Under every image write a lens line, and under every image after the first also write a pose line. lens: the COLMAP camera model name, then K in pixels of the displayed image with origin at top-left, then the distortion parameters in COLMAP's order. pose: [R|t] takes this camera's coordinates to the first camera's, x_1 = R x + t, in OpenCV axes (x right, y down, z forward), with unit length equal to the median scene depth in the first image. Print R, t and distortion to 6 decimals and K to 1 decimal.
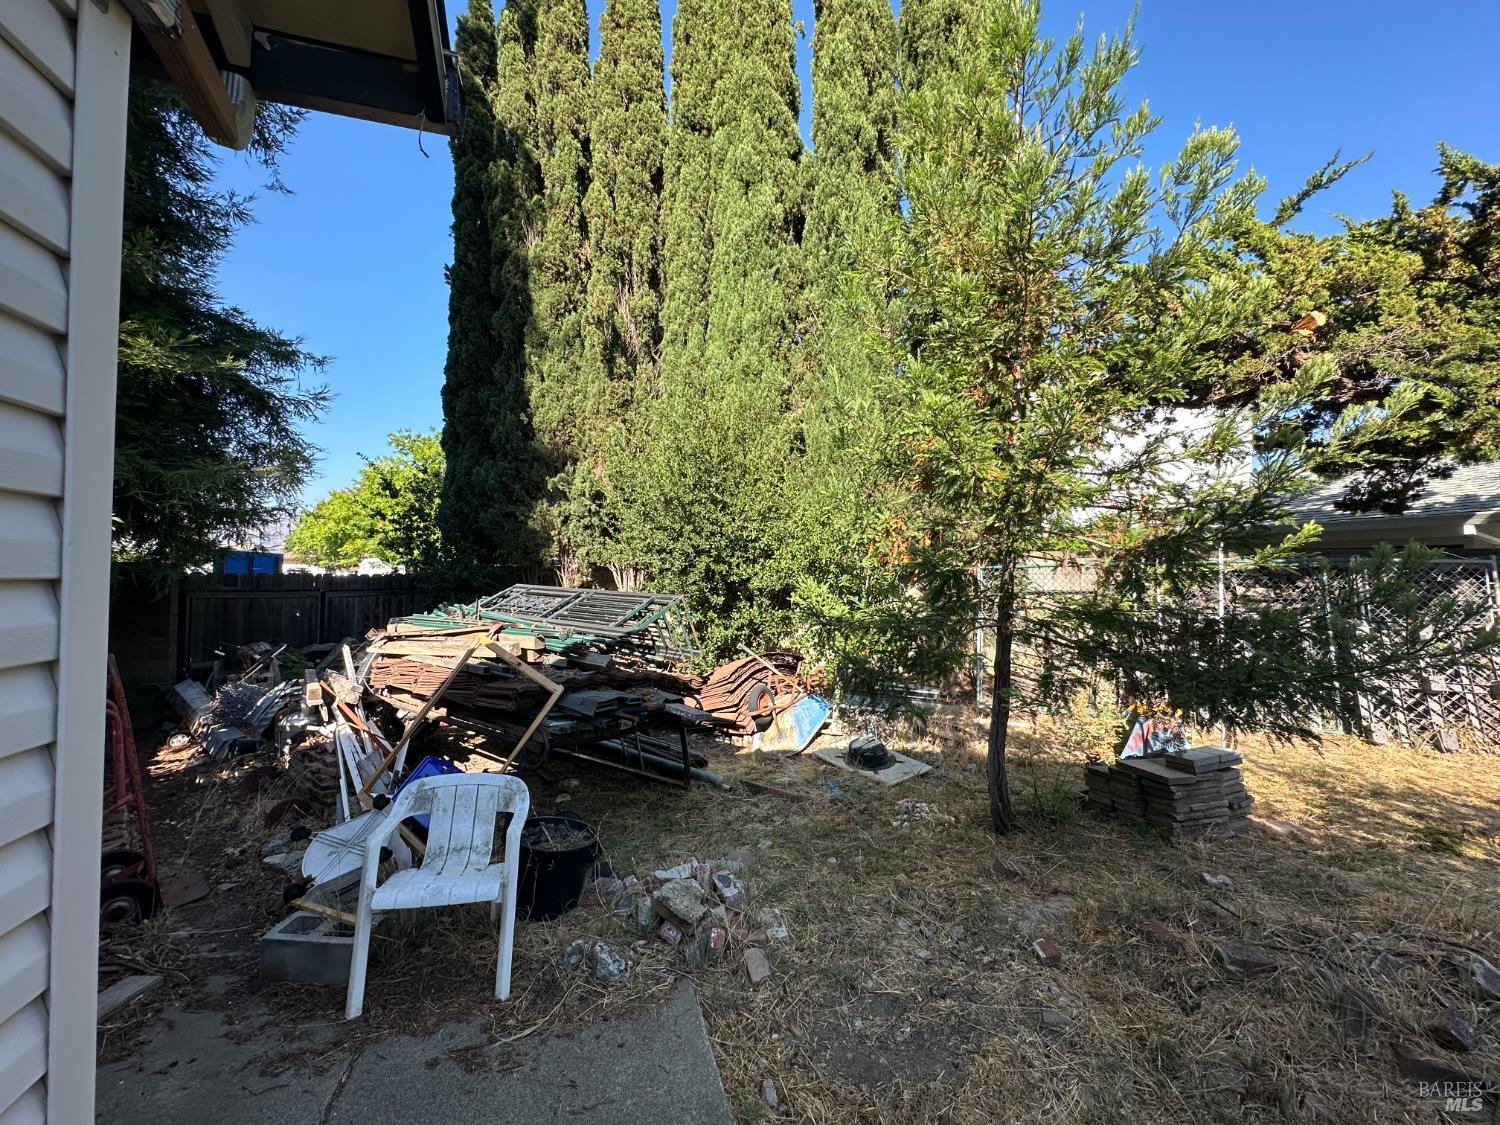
lens RADIAL K [[598.9, 0, 753.0], [0, 598.9, 562.1], [0, 0, 1]] dist [-0.000913, 0.000460]
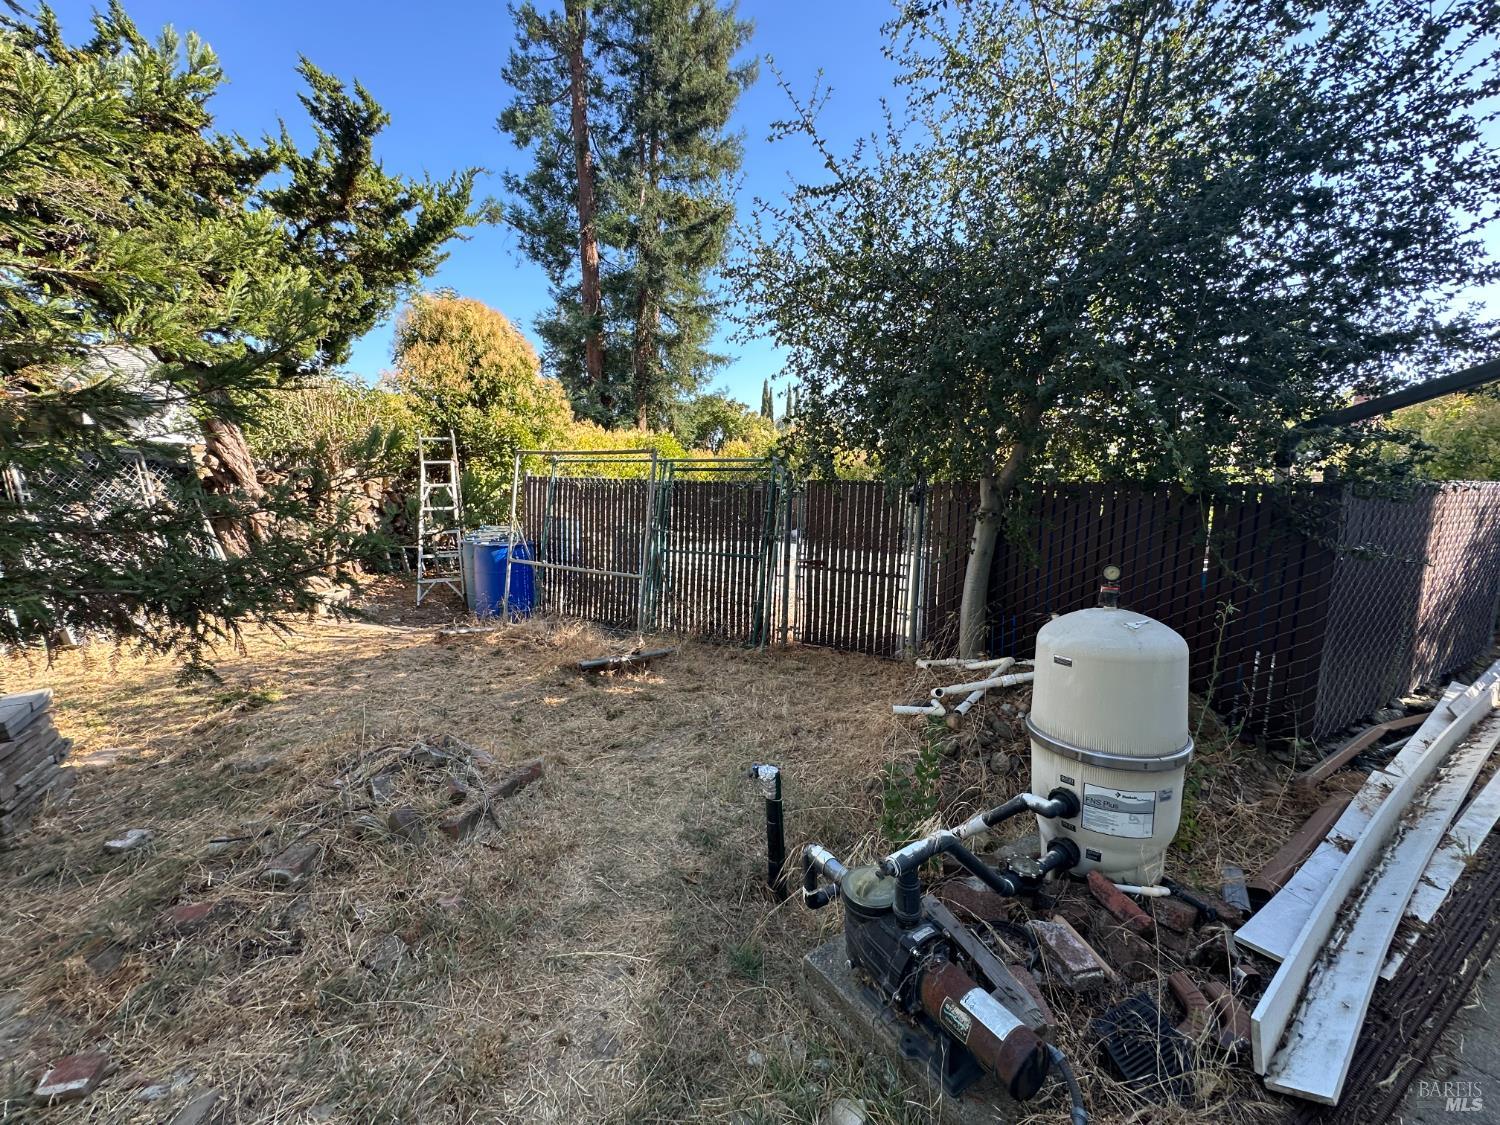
lens RADIAL K [[598.9, 0, 752.2], [0, 598.9, 559.8], [0, 0, 1]] dist [-0.000913, 0.000460]
pose [[-0.246122, -0.131853, 0.960228, -0.143260], [-0.030880, 0.991268, 0.128200, 0.035159], [-0.968747, 0.001901, -0.248044, 0.394895]]
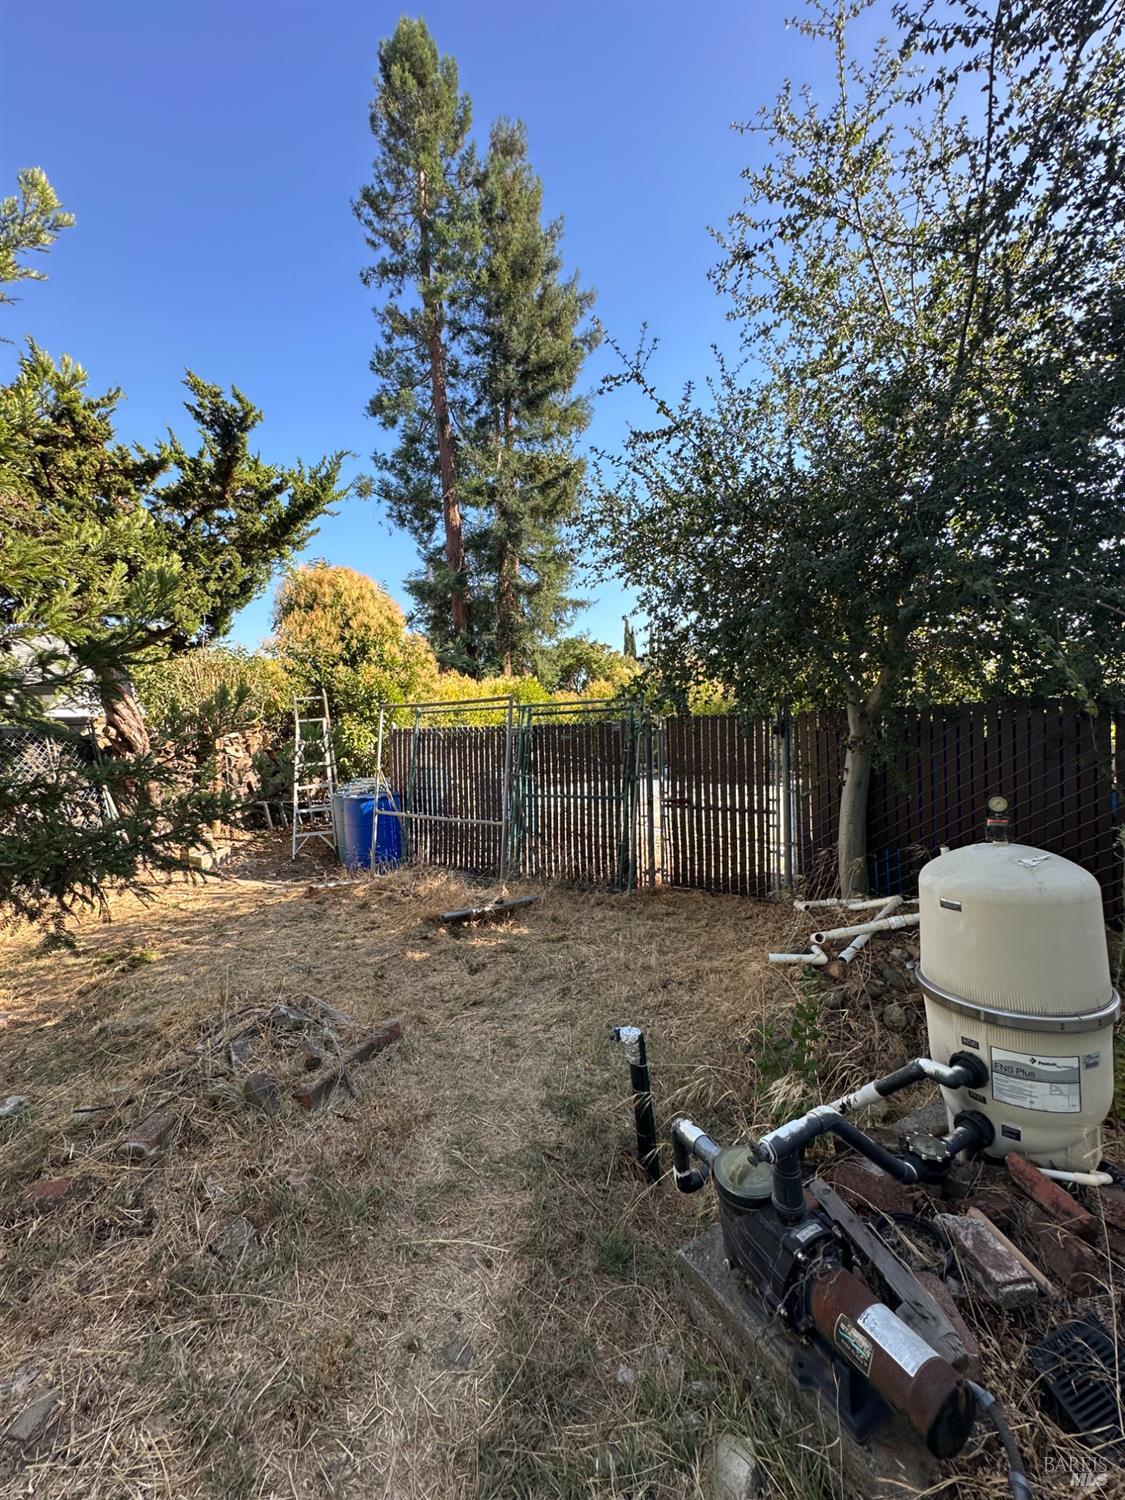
lens RADIAL K [[598.9, 0, 562.1], [0, 598.9, 748.0], [0, 0, 1]] dist [-0.000913, 0.000460]
pose [[-0.153299, -0.039043, 0.987408, -0.126962], [0.027201, 0.998674, 0.043711, 0.027686], [-0.987805, 0.033559, -0.152034, 0.361584]]
